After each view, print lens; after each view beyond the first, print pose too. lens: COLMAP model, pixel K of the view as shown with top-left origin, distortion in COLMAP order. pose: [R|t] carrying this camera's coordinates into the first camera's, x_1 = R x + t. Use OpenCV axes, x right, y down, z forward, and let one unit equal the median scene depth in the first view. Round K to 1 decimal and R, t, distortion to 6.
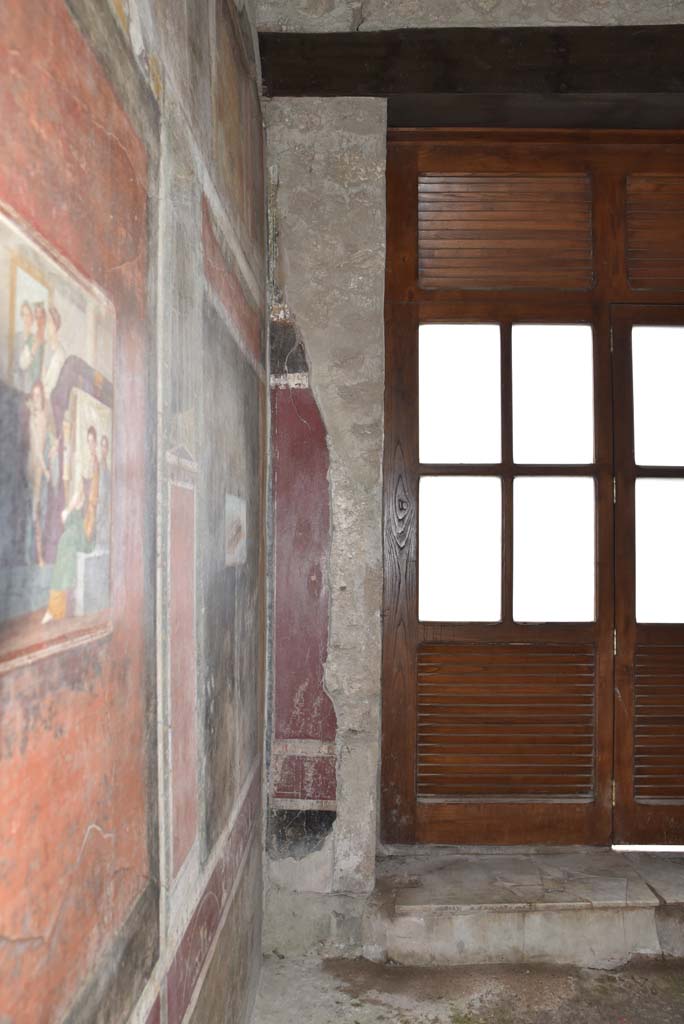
lens RADIAL K [[729.2, 0, 339.6], [0, 729.2, 508.7], [0, 0, 1]] dist [-0.092329, 0.053705]
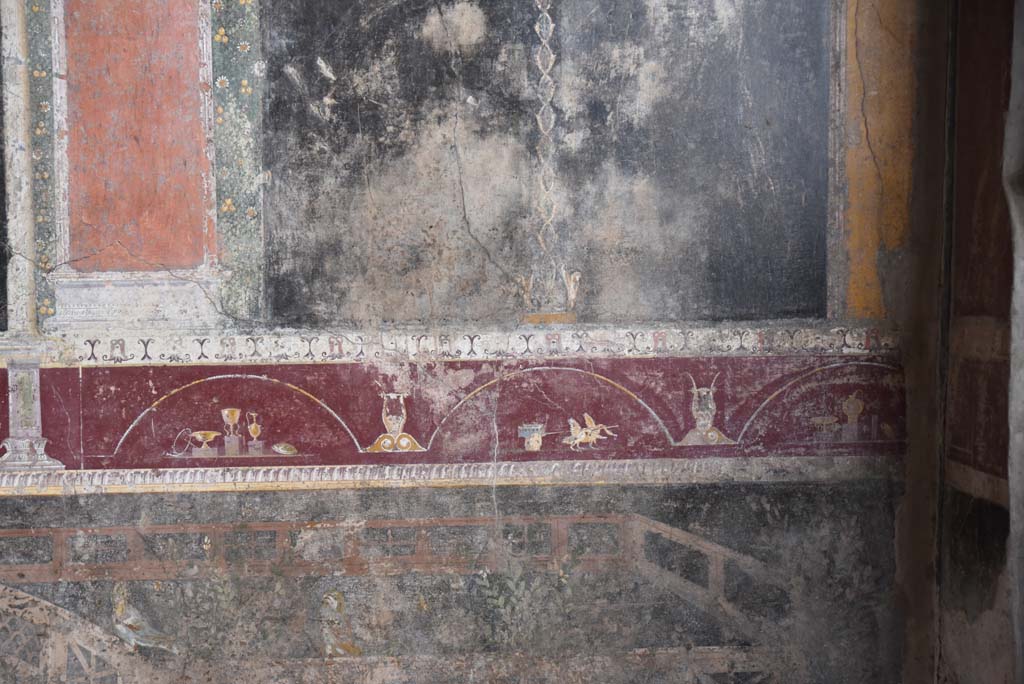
lens RADIAL K [[1260.5, 0, 510.8], [0, 1260.5, 351.5], [0, 0, 1]] dist [0.049368, 0.000000]
pose [[0.052499, 0.028040, -0.998227, 0.627271], [0.060845, 0.997659, 0.031224, 0.305035], [0.996766, -0.062376, 0.050670, 0.721193]]
